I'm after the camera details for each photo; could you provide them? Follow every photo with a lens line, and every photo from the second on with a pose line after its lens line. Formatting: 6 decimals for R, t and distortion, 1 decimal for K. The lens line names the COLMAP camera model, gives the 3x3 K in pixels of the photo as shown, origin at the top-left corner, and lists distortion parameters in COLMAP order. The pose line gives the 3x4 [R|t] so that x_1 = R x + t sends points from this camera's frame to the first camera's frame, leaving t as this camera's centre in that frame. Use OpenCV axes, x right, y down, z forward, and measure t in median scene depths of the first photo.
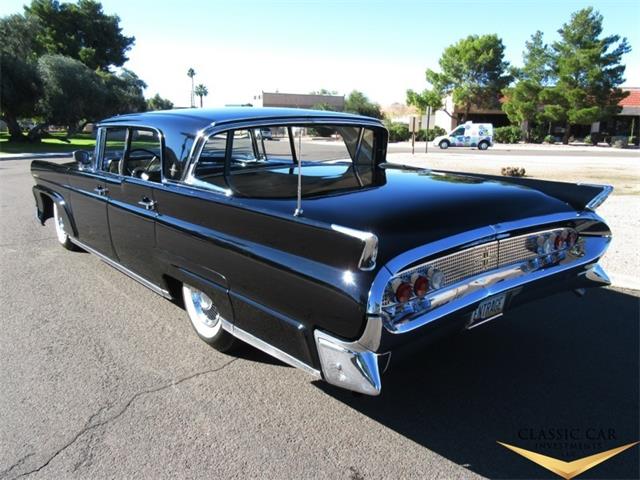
lens RADIAL K [[513.4, 0, 332.4], [0, 513.4, 237.4], [0, 0, 1]] dist [-0.025887, 0.021507]
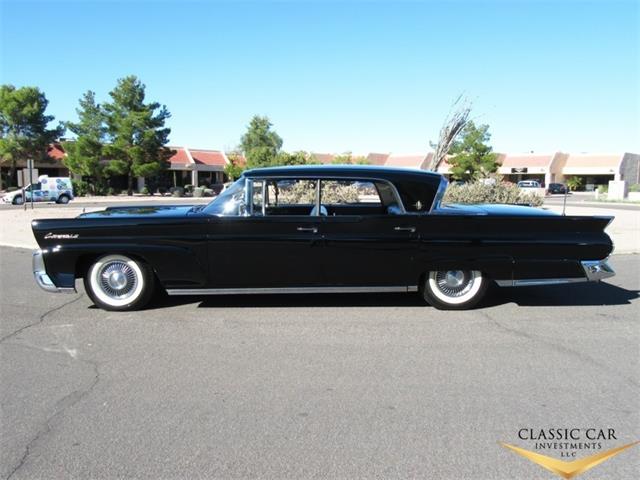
lens RADIAL K [[503.1, 0, 317.4], [0, 503.1, 243.4], [0, 0, 1]] dist [-0.018839, 0.007418]
pose [[0.643646, -0.102174, 0.758472, -0.115286], [0.167398, 0.985846, -0.009253, -0.004439], [-0.746791, 0.132922, 0.651640, 0.014035]]
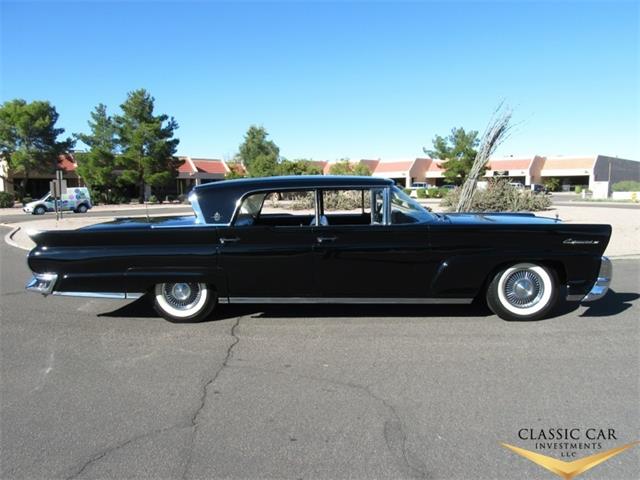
lens RADIAL K [[475.6, 0, 319.7], [0, 475.6, 240.8], [0, 0, 1]] dist [-0.019857, 0.008556]
pose [[0.616640, -0.108111, 0.779787, -0.138234], [0.189072, 0.981872, -0.013386, -0.012161], [-0.764204, 0.155691, 0.625902, 0.046977]]
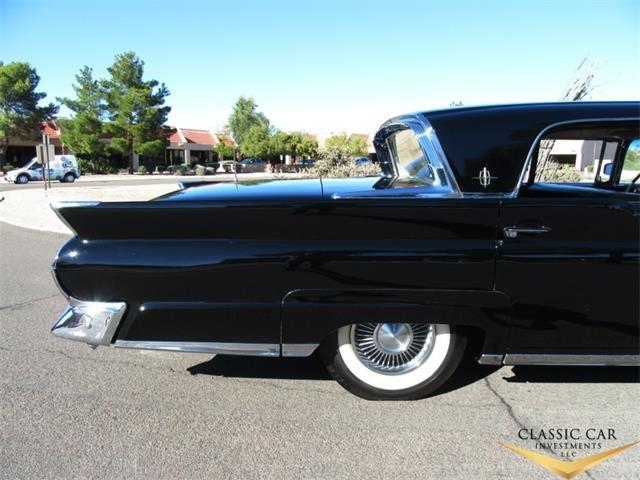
lens RADIAL K [[463.0, 0, 324.2], [0, 463.0, 241.6], [0, 0, 1]] dist [-0.036020, 0.026586]
pose [[0.577666, -0.147440, 0.802847, -0.119086], [0.176964, 0.982781, 0.053155, -0.021154], [-0.796860, 0.111369, 0.593811, 0.108850]]
